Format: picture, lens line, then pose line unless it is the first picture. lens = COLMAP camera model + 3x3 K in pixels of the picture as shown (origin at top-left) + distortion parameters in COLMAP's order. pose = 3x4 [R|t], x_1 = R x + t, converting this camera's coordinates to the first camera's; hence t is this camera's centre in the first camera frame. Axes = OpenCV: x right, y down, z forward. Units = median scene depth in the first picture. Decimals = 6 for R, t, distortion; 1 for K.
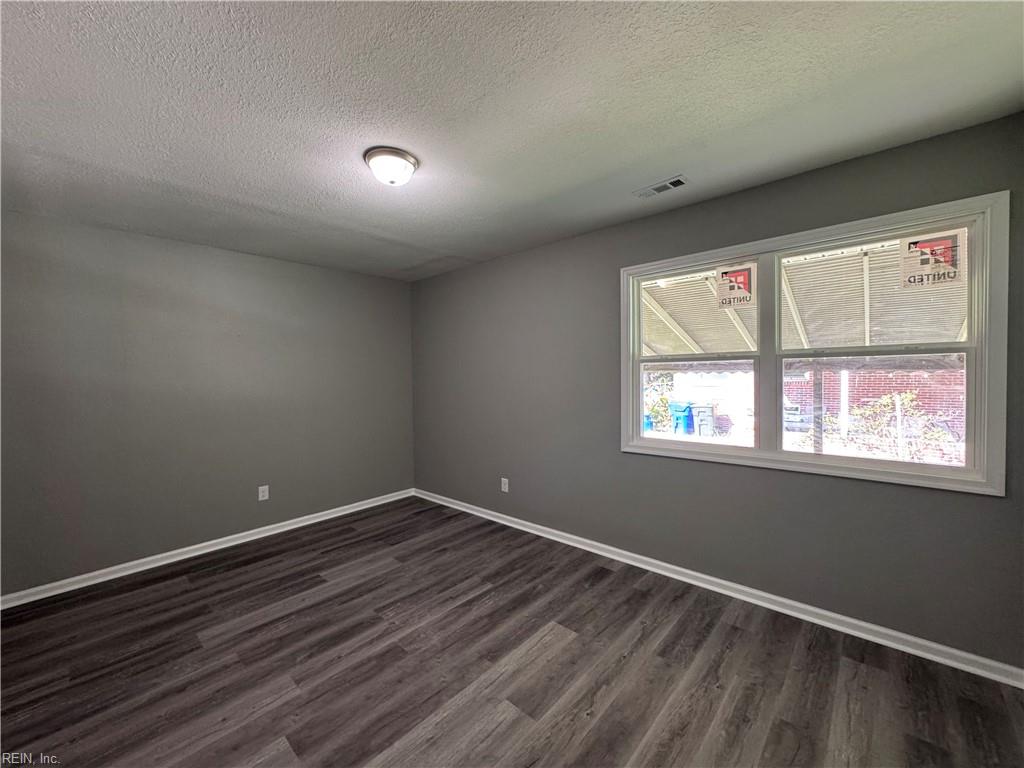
lens RADIAL K [[409.7, 0, 513.3], [0, 409.7, 380.4], [0, 0, 1]] dist [-0.004409, 0.001023]
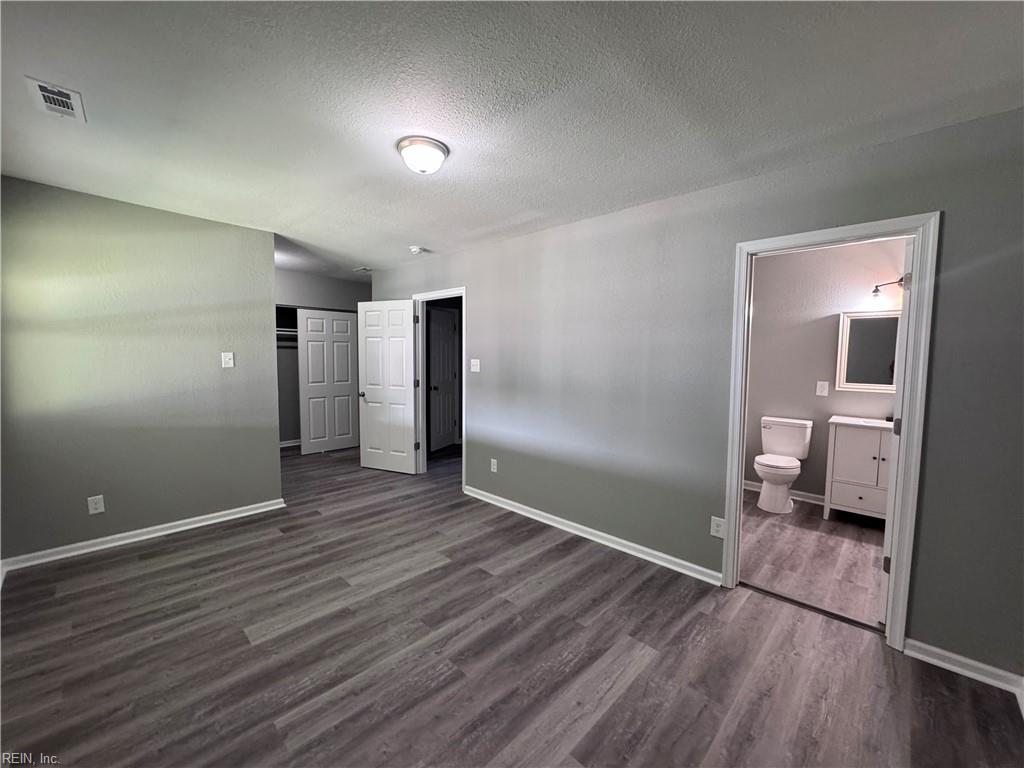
lens RADIAL K [[409.7, 0, 514.9], [0, 409.7, 383.3], [0, 0, 1]] dist [-0.004409, 0.001023]
pose [[-0.999654, 0.000165, 0.026293, -0.489030], [0.002670, 0.995451, 0.095234, -0.040544], [-0.026158, 0.095271, -0.995108, 1.833618]]
